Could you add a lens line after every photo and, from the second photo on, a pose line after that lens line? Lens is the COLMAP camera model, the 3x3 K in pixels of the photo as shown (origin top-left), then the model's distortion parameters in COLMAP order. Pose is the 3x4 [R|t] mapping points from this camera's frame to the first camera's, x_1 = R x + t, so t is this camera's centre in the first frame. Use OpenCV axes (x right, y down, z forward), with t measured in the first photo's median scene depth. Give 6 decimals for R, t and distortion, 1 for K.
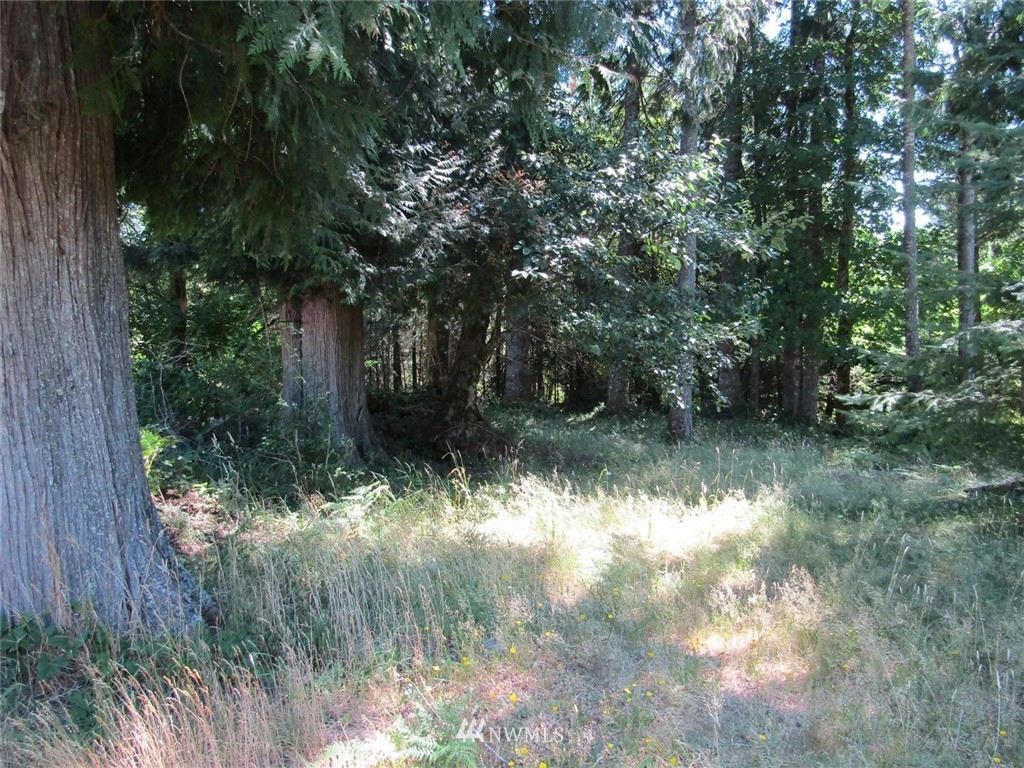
lens RADIAL K [[859.7, 0, 511.2], [0, 859.7, 381.9], [0, 0, 1]] dist [0.005109, -0.000063]
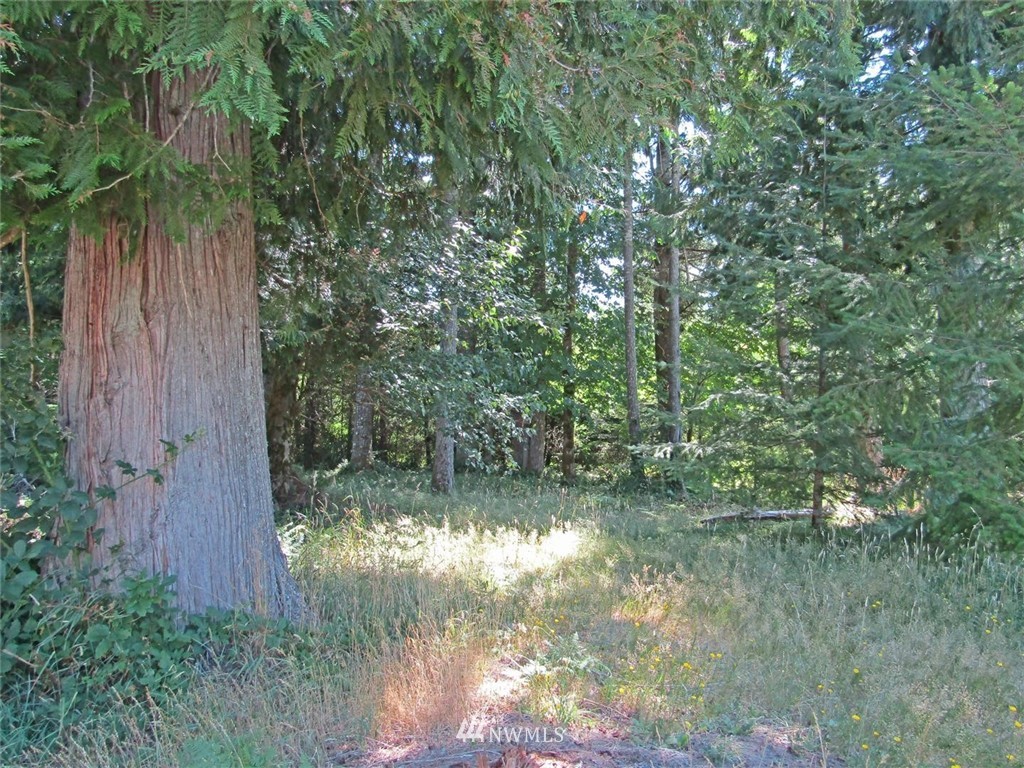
lens RADIAL K [[859.7, 0, 513.0], [0, 859.7, 386.5], [0, 0, 1]] dist [0.005109, -0.000063]
pose [[0.940164, 0.019208, 0.340180, -0.217247], [0.002287, 0.998031, -0.062674, 0.007588], [-0.340714, 0.059702, 0.938269, -0.132411]]
